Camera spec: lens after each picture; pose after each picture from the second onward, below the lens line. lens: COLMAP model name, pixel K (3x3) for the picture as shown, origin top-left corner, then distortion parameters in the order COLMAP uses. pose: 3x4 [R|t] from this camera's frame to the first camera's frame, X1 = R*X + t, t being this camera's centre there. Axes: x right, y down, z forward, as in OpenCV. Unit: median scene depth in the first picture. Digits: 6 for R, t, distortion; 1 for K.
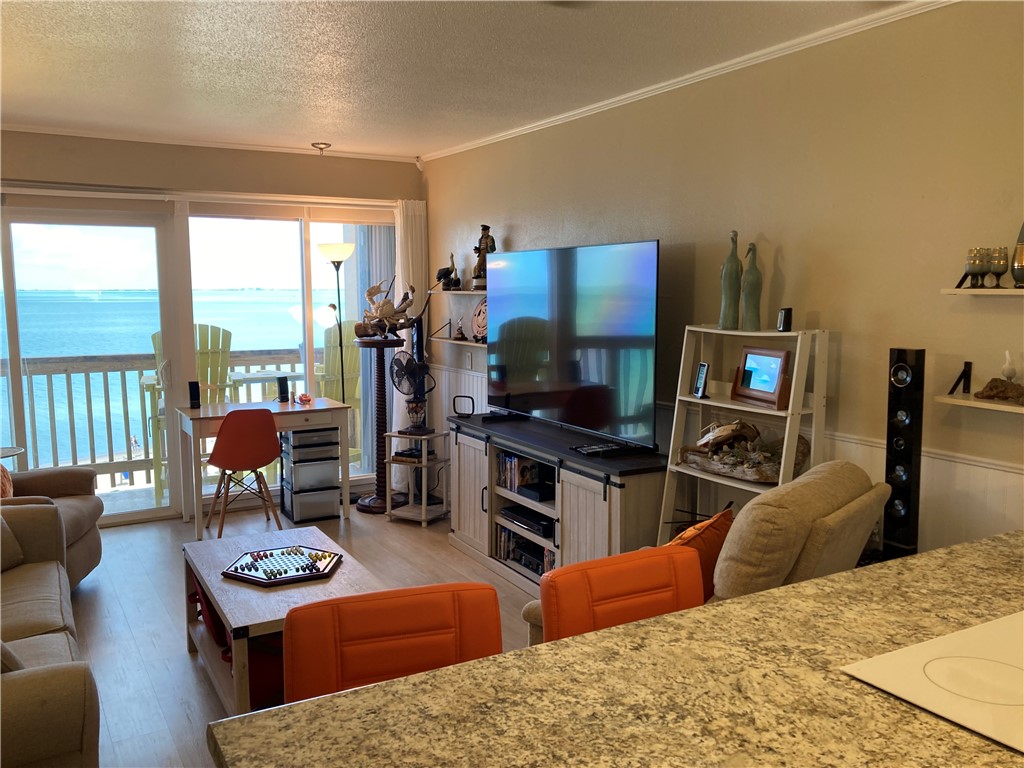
lens RADIAL K [[841.4, 0, 512.0], [0, 841.4, 384.0], [0, 0, 1]] dist [-0.009183, -0.010363]
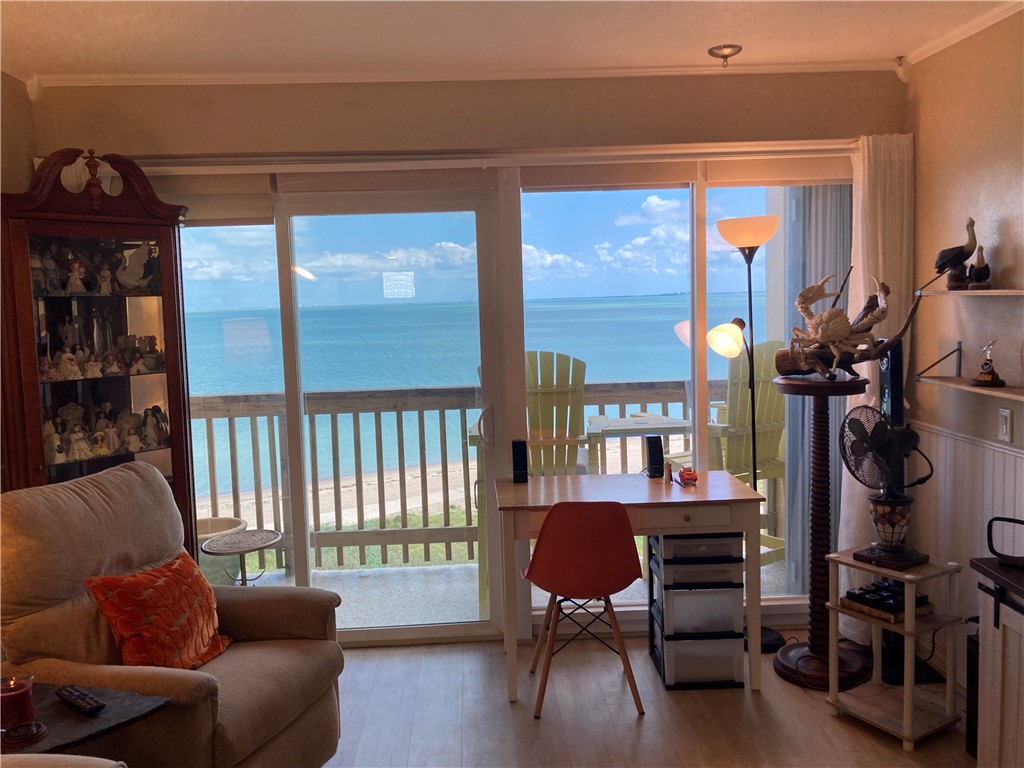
lens RADIAL K [[896.2, 0, 512.0], [0, 896.2, 384.0], [0, 0, 1]] dist [0.062269, 0.002069]
pose [[0.885945, 0.018100, -0.463437, -0.058813], [-0.021733, 0.999761, -0.002500, -0.044046], [0.463281, 0.012286, 0.886126, 0.360930]]
